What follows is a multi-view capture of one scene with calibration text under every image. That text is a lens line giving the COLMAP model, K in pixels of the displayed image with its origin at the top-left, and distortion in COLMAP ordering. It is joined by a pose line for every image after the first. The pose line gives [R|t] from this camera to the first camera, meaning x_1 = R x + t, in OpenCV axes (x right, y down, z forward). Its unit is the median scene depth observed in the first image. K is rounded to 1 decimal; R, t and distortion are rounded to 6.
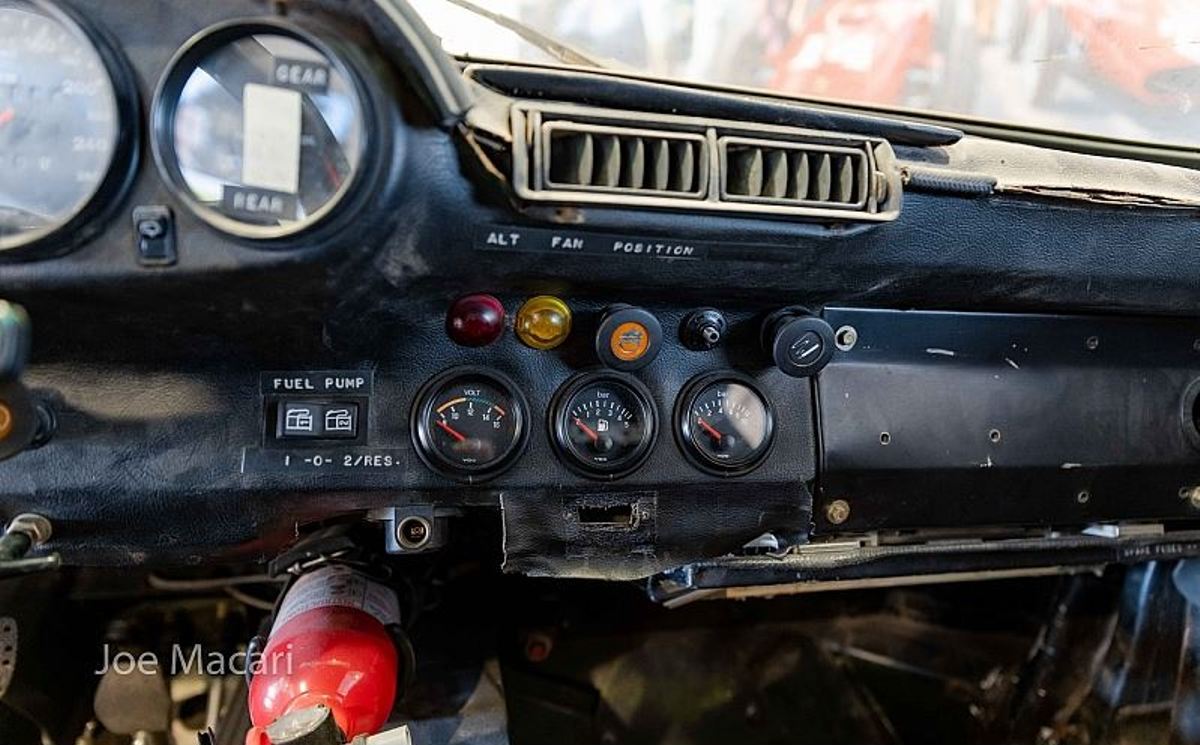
lens RADIAL K [[761.0, 0, 600.0], [0, 761.0, 372.5], [0, 0, 1]] dist [-0.002423, -0.000924]
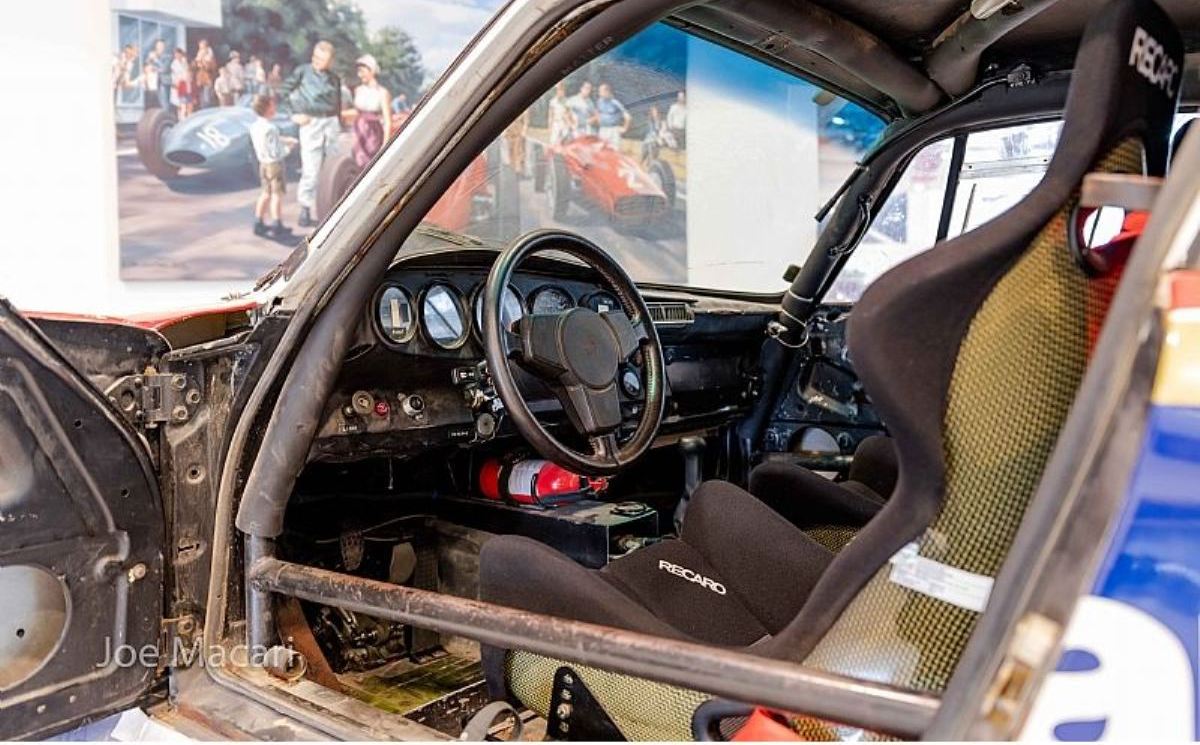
lens RADIAL K [[929.6, 0, 600.0], [0, 929.6, 372.5], [0, 0, 1]] dist [0.010427, 0.000546]
pose [[0.786103, -0.106041, 0.608931, -2.378836], [0.173007, 0.983543, -0.052067, 0.187474], [-0.593389, 0.146280, 0.791513, -2.034904]]
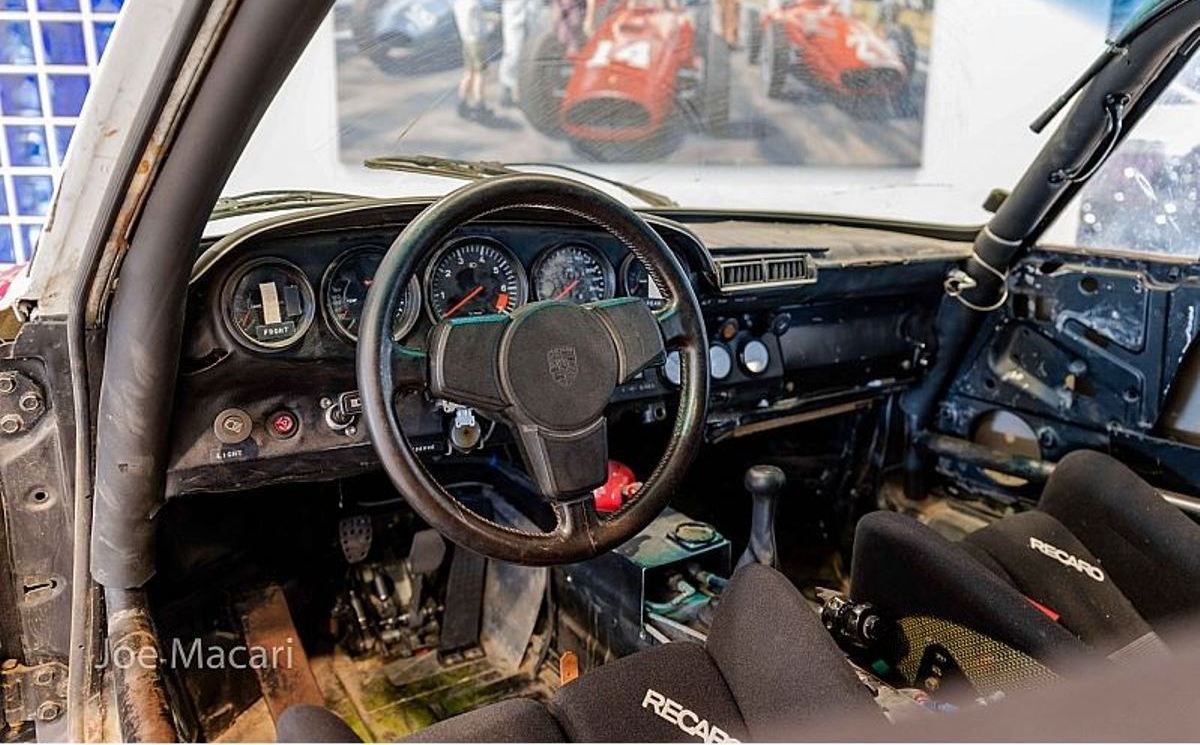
lens RADIAL K [[828.9, 0, 601.1], [0, 828.9, 354.4], [0, 0, 1]] dist [-0.003307, 0.001866]
pose [[0.938806, -0.121326, 0.322371, -1.113668], [0.107895, 0.992393, 0.059281, -0.150130], [-0.327111, -0.020871, 0.944755, -1.350817]]
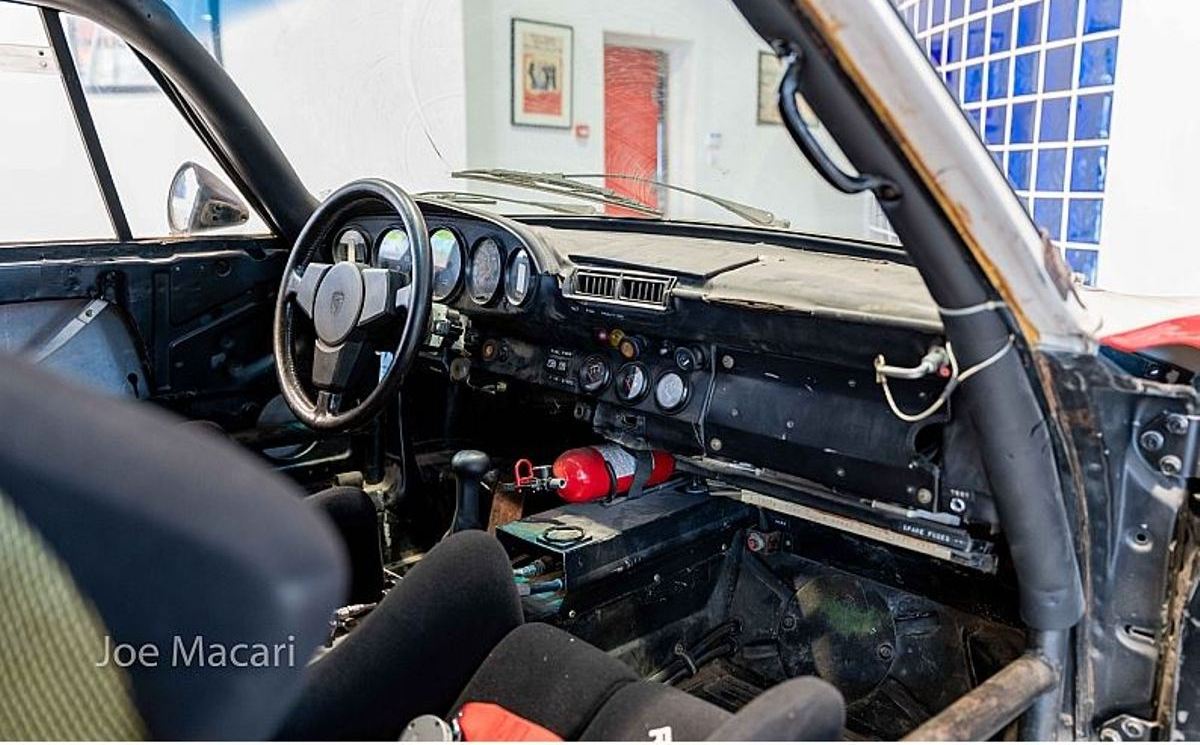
lens RADIAL K [[929.6, 0, 600.0], [0, 929.6, 372.5], [0, 0, 1]] dist [0.010427, 0.000546]
pose [[0.528369, 0.122012, -0.840202, 2.151716], [-0.137537, 0.988849, 0.057107, -0.106688], [0.837801, 0.085385, 0.539258, -0.614845]]
